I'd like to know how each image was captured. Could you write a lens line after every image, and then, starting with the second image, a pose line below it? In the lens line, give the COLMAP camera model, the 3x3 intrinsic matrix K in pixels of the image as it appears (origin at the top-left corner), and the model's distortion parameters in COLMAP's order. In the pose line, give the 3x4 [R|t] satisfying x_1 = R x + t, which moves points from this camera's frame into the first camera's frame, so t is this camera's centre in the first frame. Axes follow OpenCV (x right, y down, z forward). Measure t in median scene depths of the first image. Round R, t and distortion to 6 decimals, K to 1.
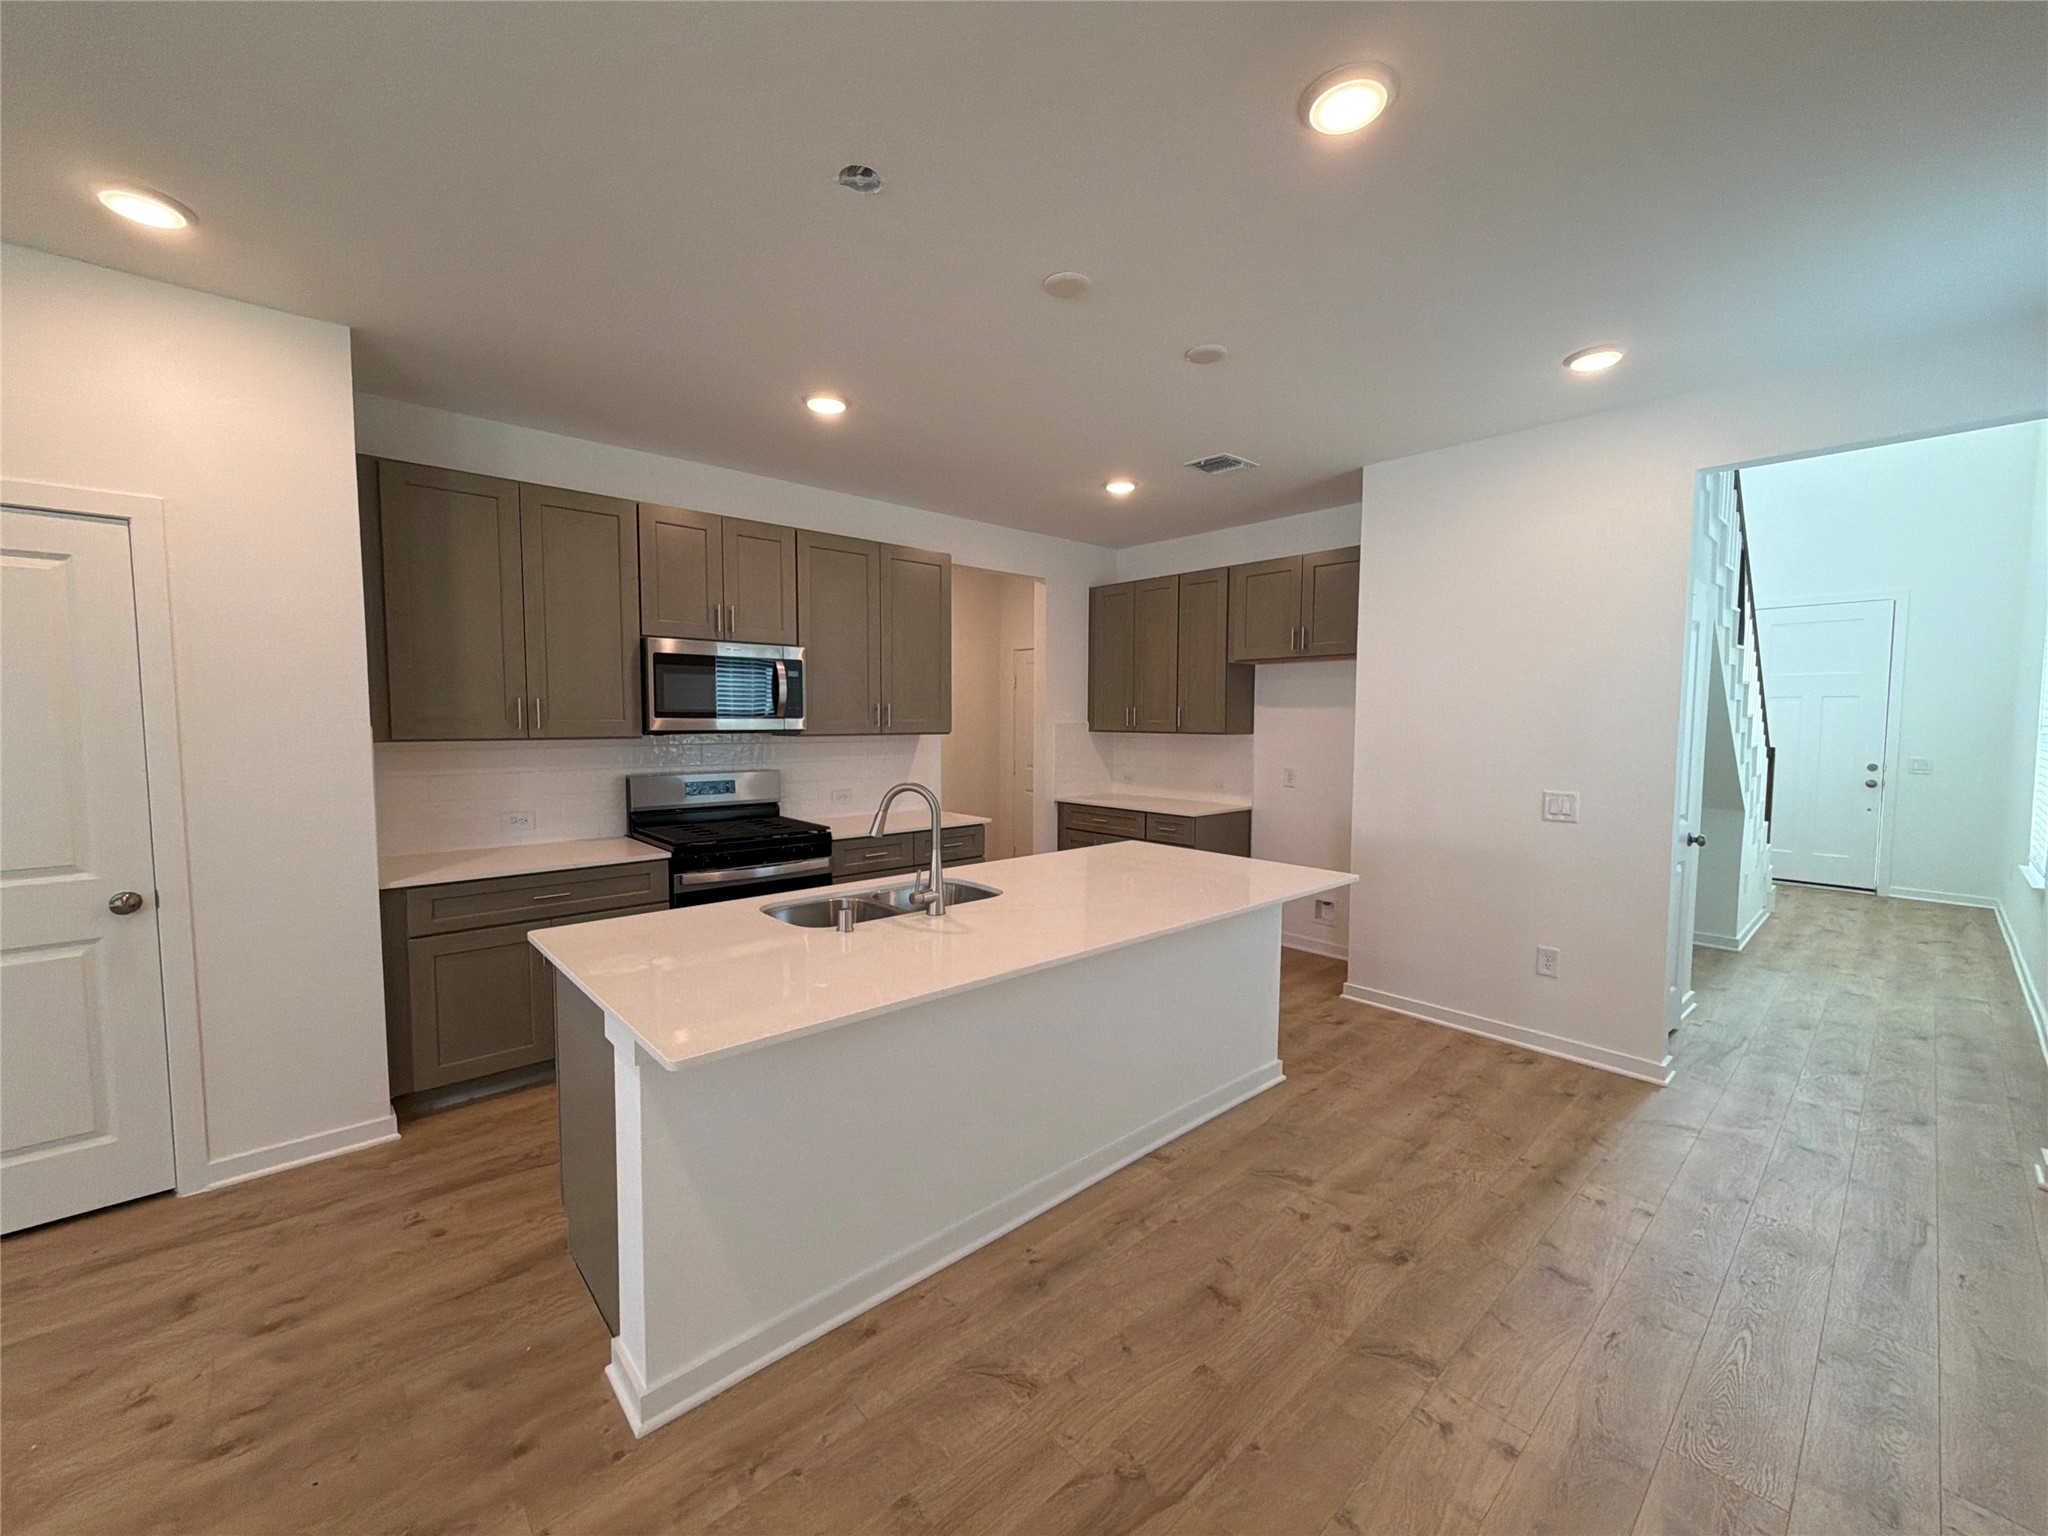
lens RADIAL K [[818.2, 0, 1014.1], [0, 818.2, 765.8], [0, 0, 1]] dist [0.000740, -0.000746]
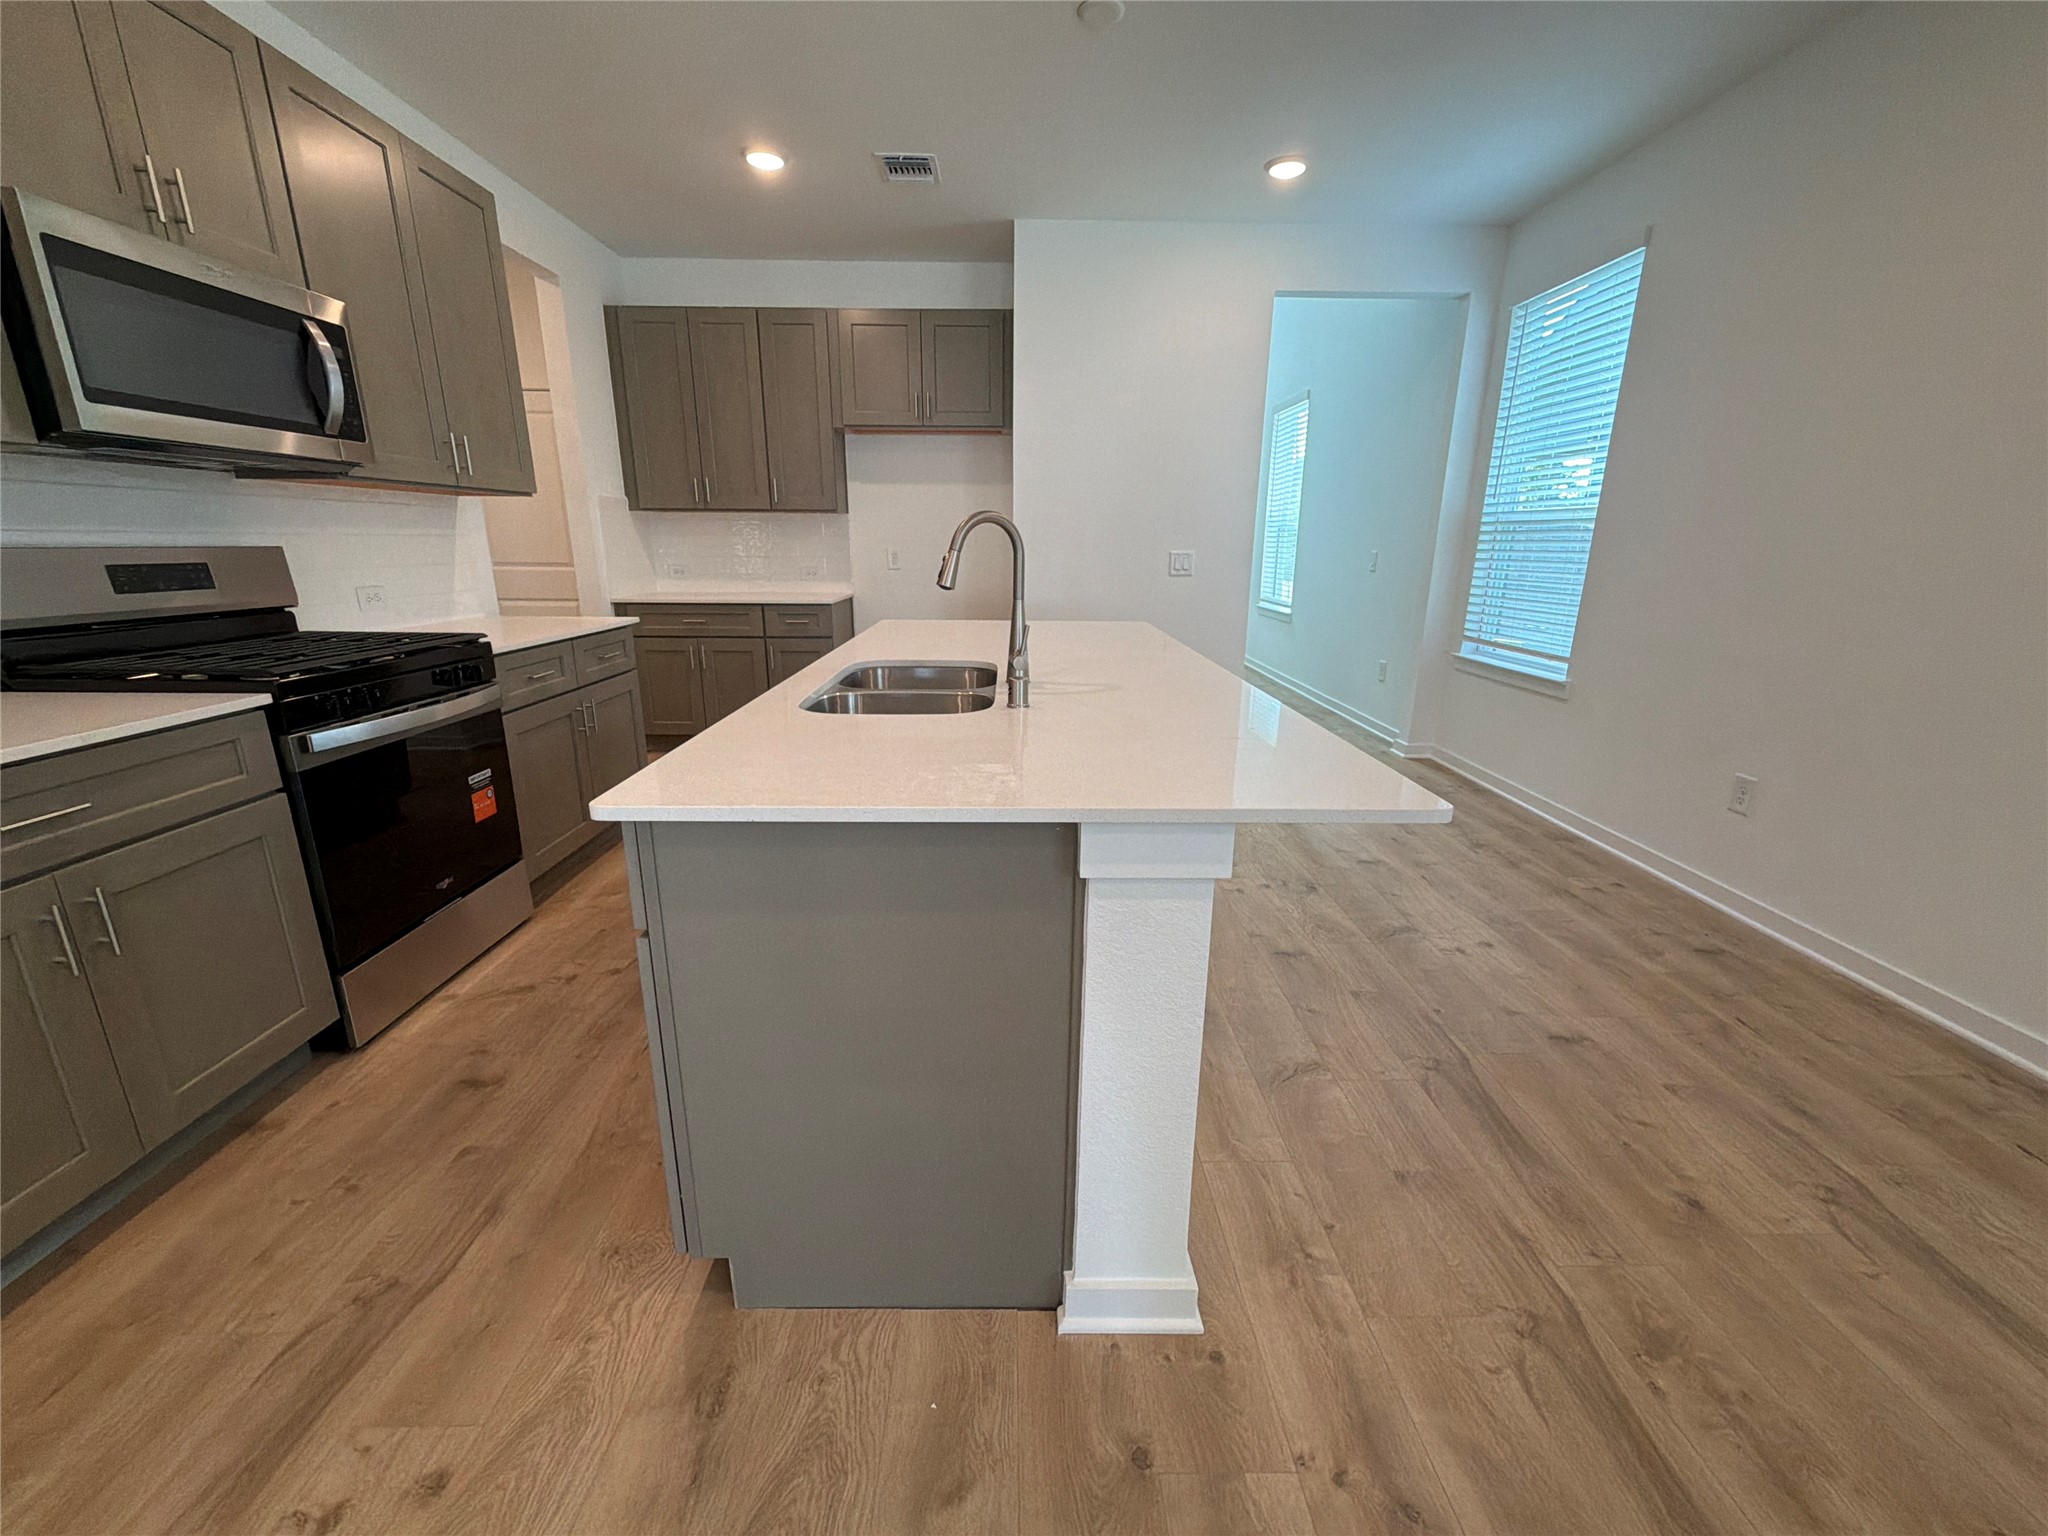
lens RADIAL K [[818.2, 0, 1027.3], [0, 818.2, 769.4], [0, 0, 1]] dist [0.000740, -0.000746]
pose [[0.655359, -0.202277, 0.727728, -0.724276], [0.038305, 0.971134, 0.235438, 0.076017], [-0.754346, -0.126420, 0.644190, 0.484540]]
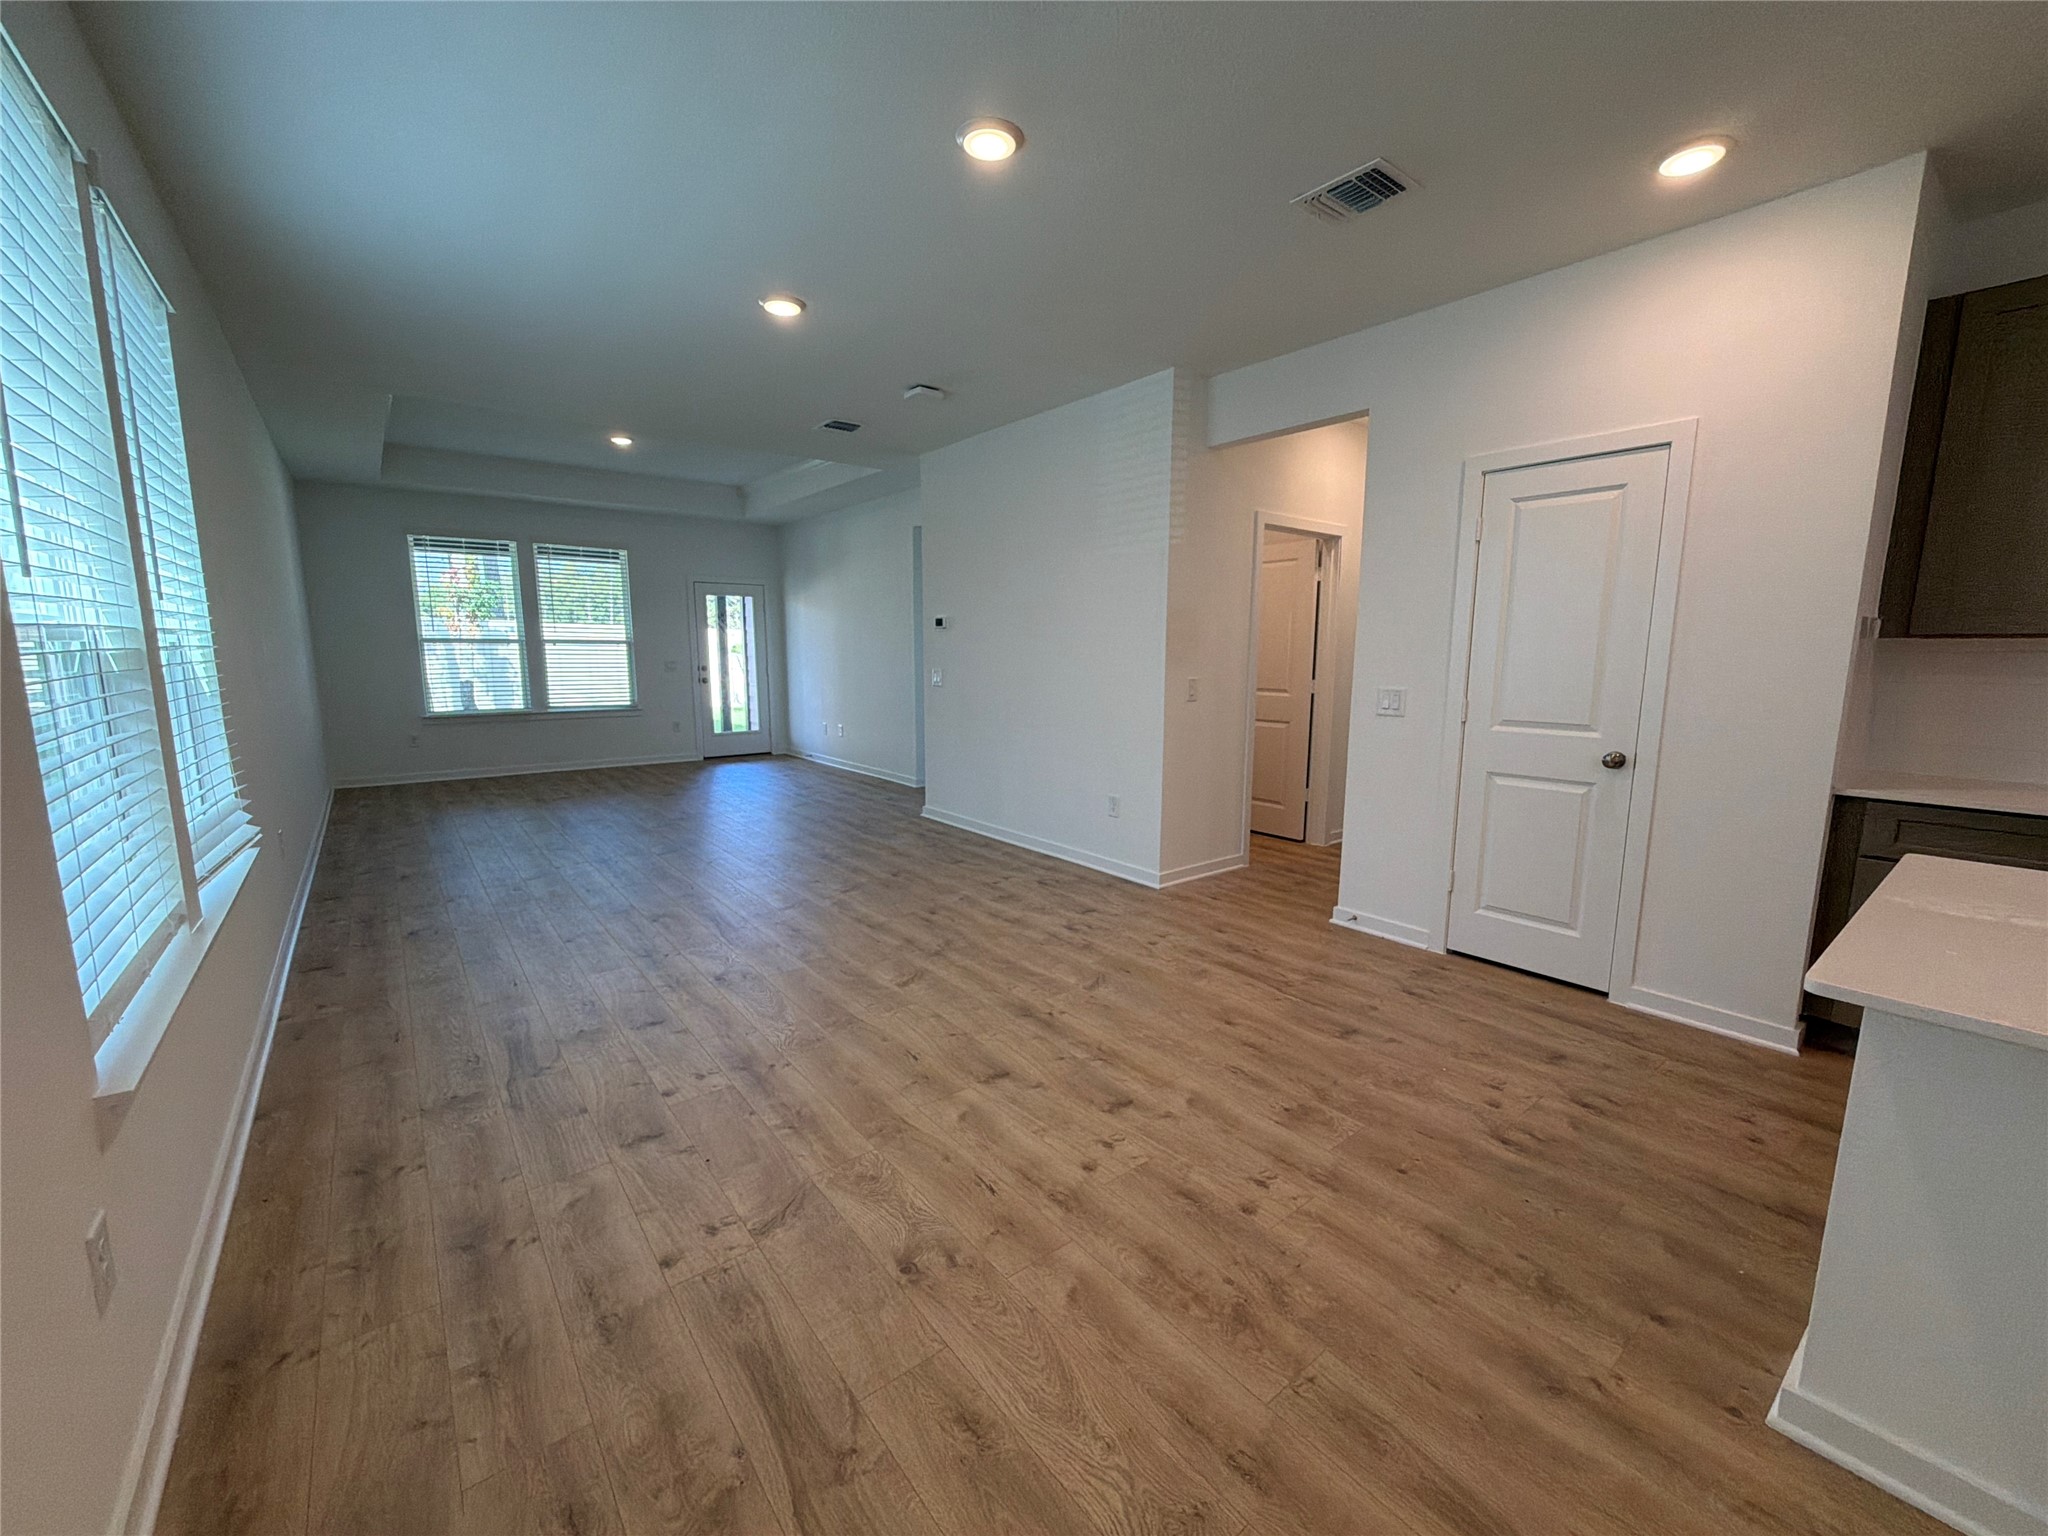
lens RADIAL K [[818.2, 0, 1027.5], [0, 818.2, 768.3], [0, 0, 1]] dist [0.000740, -0.000746]
pose [[-0.064153, 0.139544, -0.988136, 0.229793], [-0.066840, 0.987351, 0.143773, 0.059544], [0.995699, 0.075270, -0.054014, 0.166022]]
